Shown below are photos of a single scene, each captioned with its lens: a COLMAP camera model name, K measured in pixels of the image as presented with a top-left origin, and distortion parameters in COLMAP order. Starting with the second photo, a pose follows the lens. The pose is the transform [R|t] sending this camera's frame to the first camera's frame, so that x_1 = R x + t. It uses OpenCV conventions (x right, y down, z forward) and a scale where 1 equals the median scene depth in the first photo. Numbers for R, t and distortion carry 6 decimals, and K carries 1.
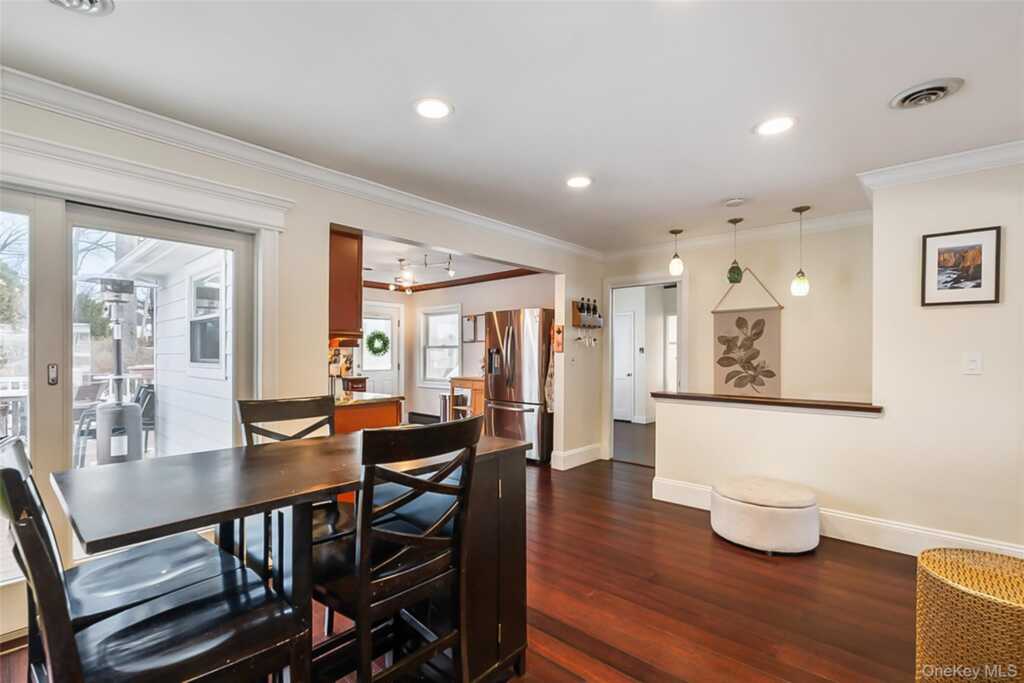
lens RADIAL K [[462.7, 0, 514.5], [0, 462.7, 355.7], [0, 0, 1]] dist [0.010878, -0.000020]
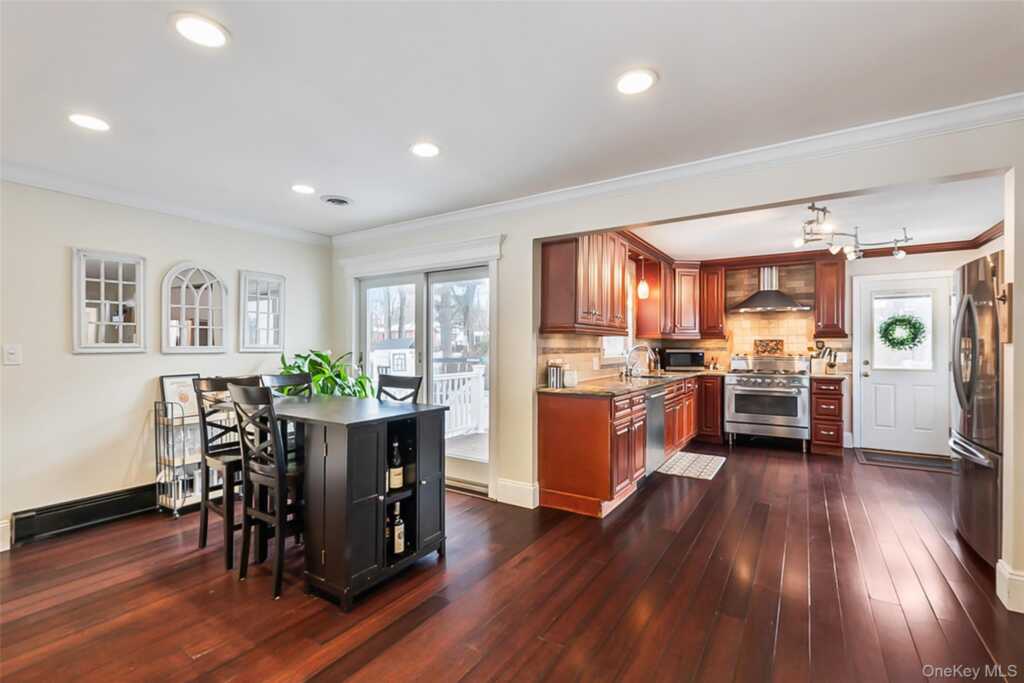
lens RADIAL K [[462.7, 0, 516.3], [0, 462.7, 345.0], [0, 0, 1]] dist [0.010878, -0.000020]
pose [[0.163351, -0.003242, -0.986563, 0.339068], [-0.002860, 0.999989, -0.003760, -0.002348], [0.986564, 0.003436, 0.163340, 0.326359]]
